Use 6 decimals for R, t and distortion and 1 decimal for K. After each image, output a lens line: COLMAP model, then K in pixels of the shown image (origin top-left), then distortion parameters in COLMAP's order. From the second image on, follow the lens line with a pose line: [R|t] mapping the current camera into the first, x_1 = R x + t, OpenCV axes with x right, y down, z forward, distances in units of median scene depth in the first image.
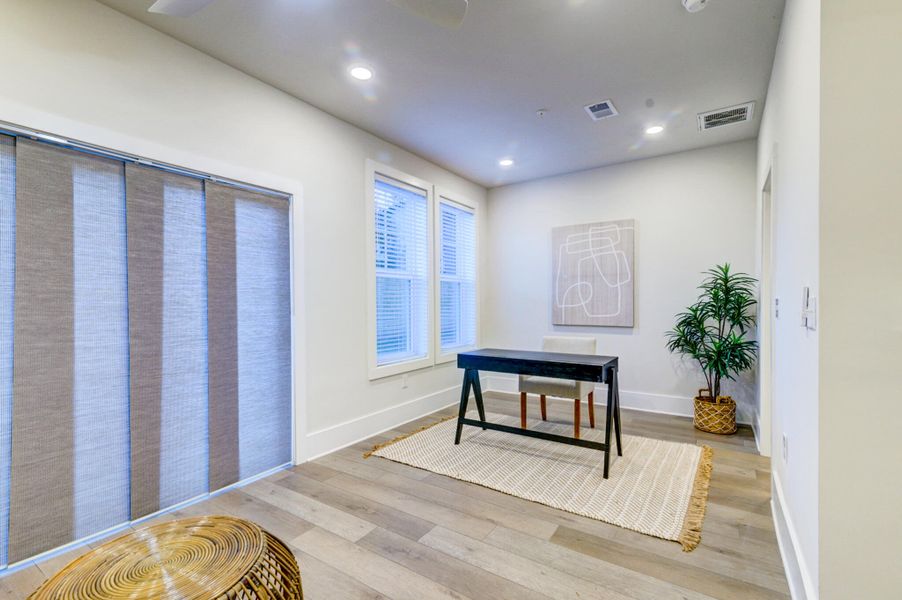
lens RADIAL K [[412.3, 0, 452.3], [0, 412.3, 303.0], [0, 0, 1]] dist [0.018699, 0.000182]
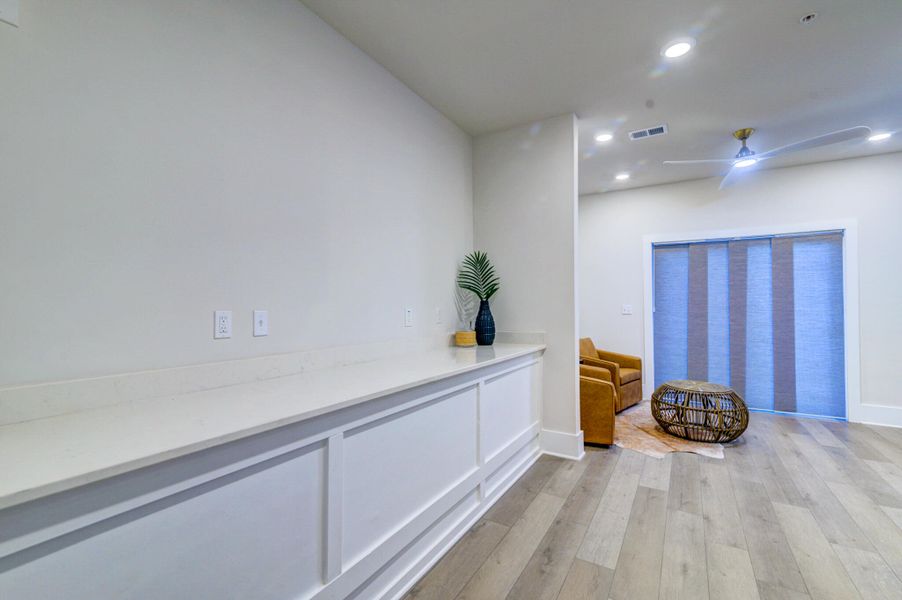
lens RADIAL K [[412.3, 0, 452.3], [0, 412.3, 303.0], [0, 0, 1]] dist [0.018699, 0.000182]
pose [[0.070709, -0.003690, -0.997490, 1.139920], [-0.004594, 0.999981, -0.004025, 0.002795], [0.997486, 0.004867, 0.070691, -0.531290]]
